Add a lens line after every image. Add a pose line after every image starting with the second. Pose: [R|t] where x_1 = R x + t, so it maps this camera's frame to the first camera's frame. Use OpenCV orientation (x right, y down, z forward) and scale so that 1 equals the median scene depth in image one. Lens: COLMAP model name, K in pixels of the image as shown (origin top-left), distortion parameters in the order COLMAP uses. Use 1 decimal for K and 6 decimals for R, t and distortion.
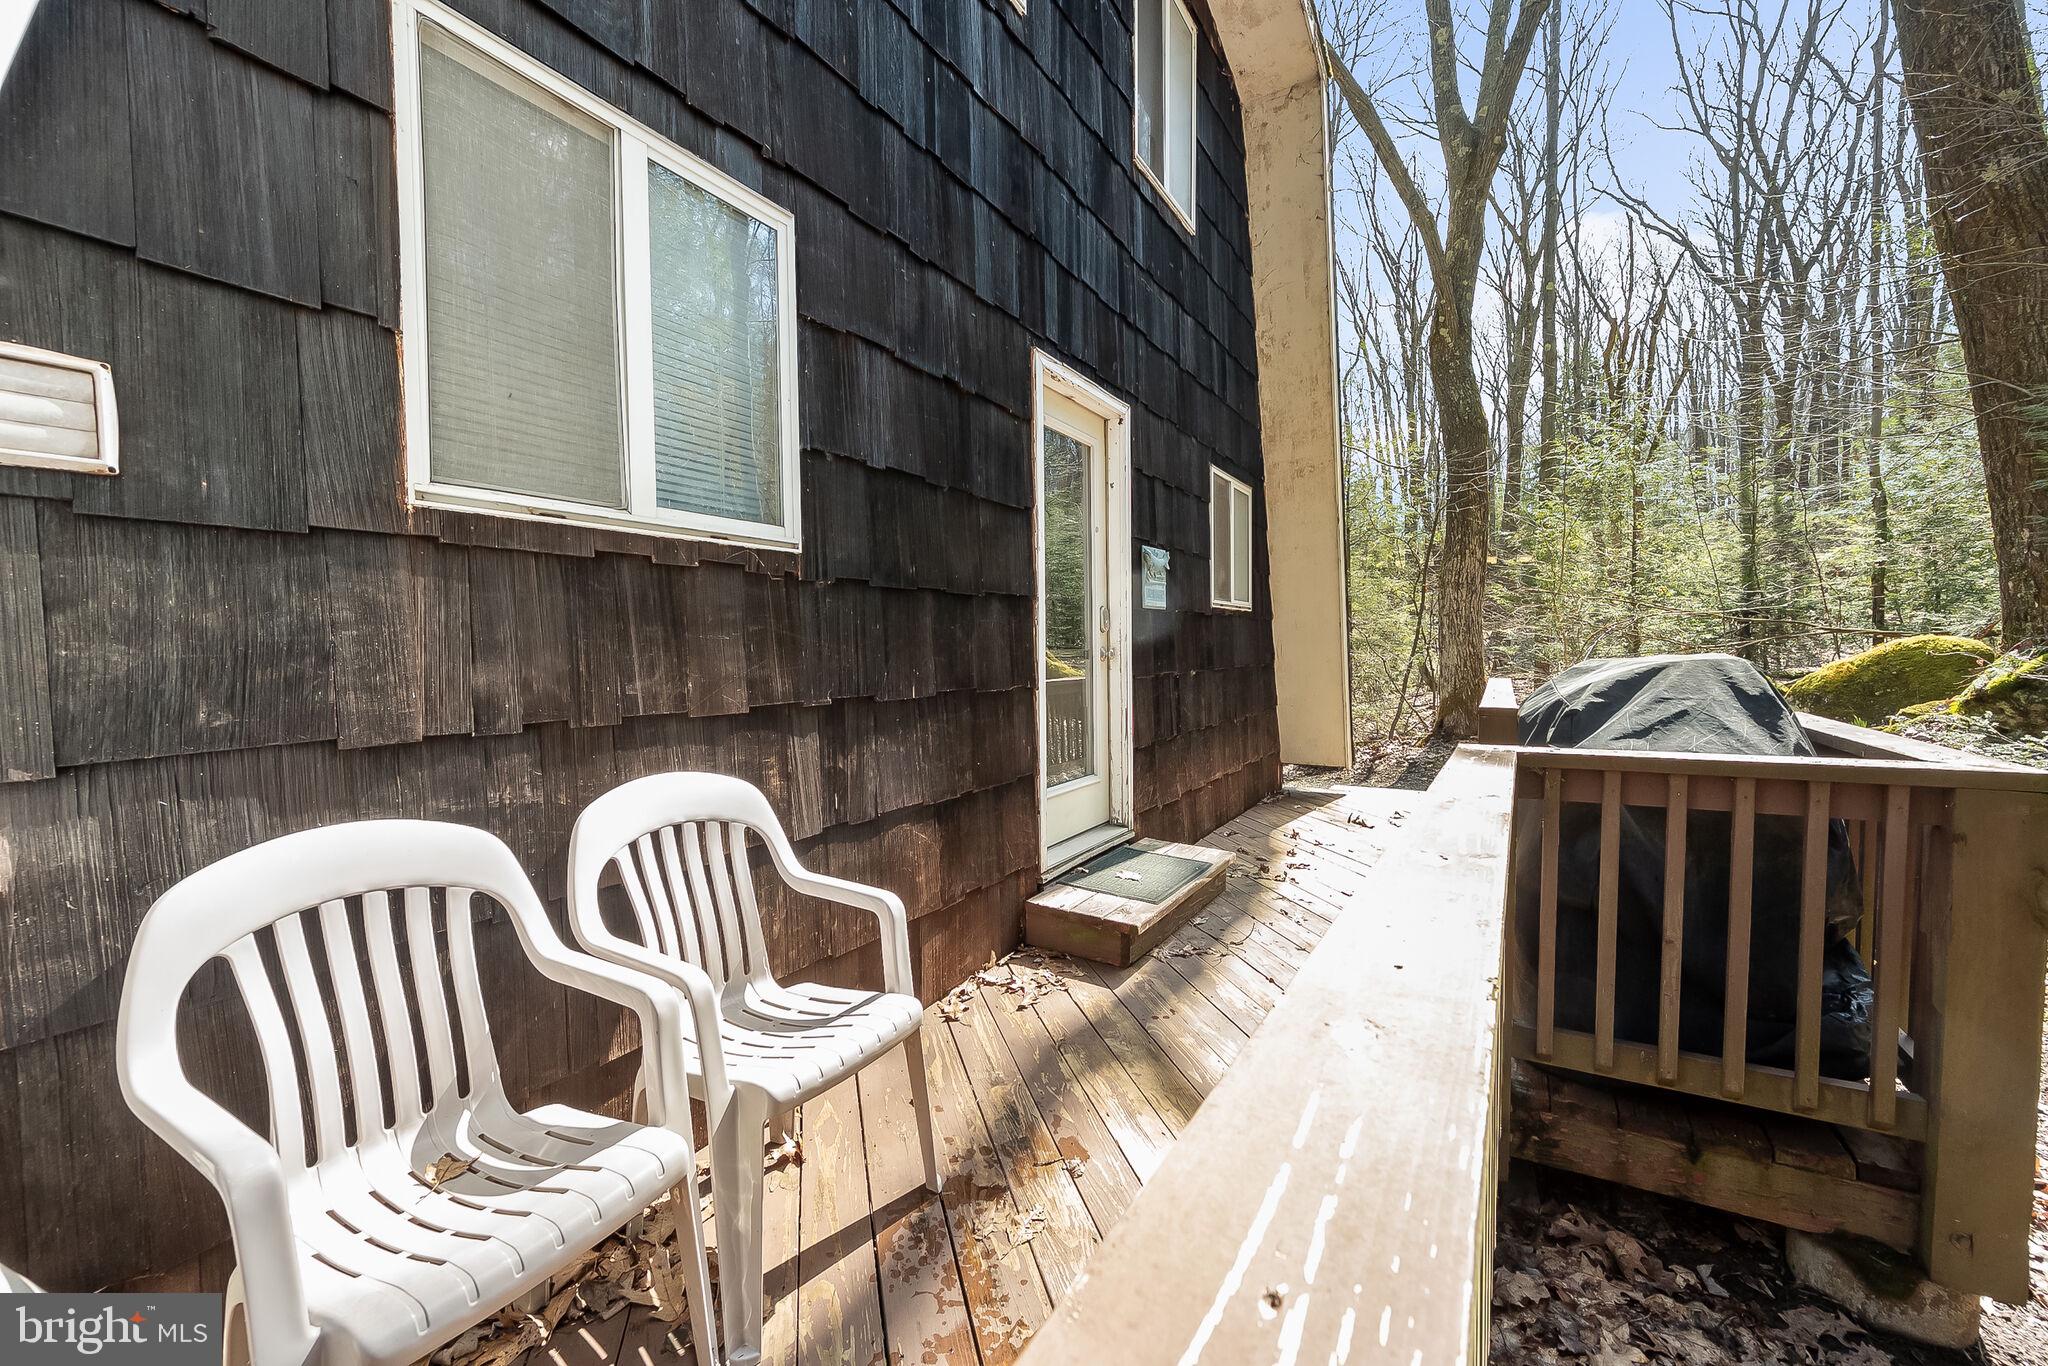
lens RADIAL K [[799.8, 0, 1035.7], [0, 799.8, 681.2], [0, 0, 1]] dist [-0.002933, 0.000736]
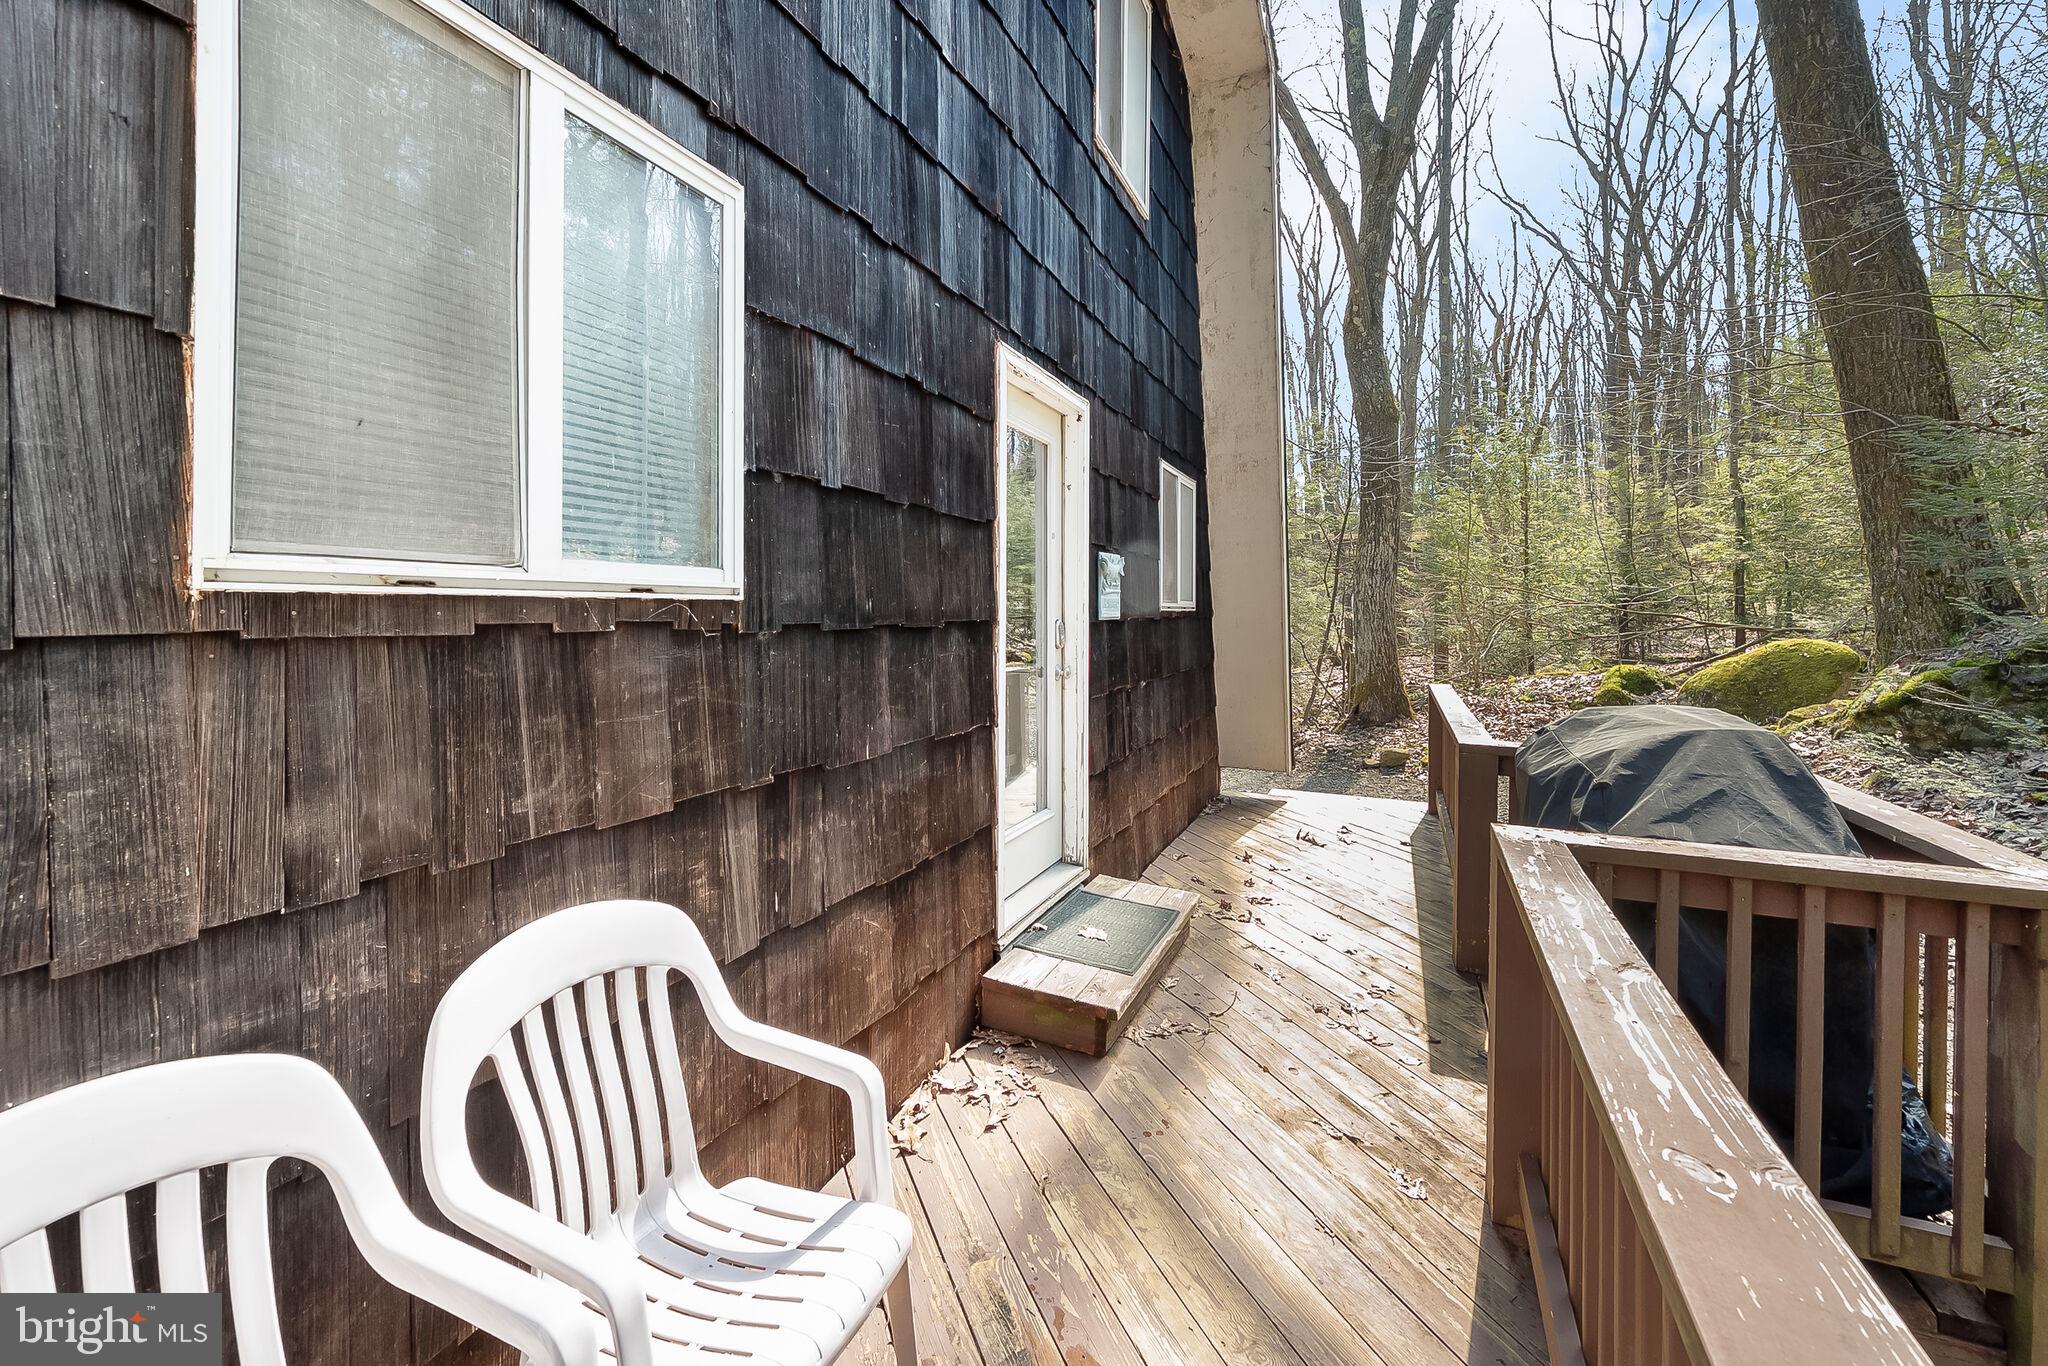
lens RADIAL K [[822.5, 0, 1035.7], [0, 822.5, 616.7], [0, 0, 1]] dist [-0.001877, 0.000538]
pose [[0.992129, 0.018430, 0.123856, -0.088442], [-0.014558, 0.999379, -0.032094, -0.104652], [-0.124371, 0.030039, 0.991781, 0.121416]]
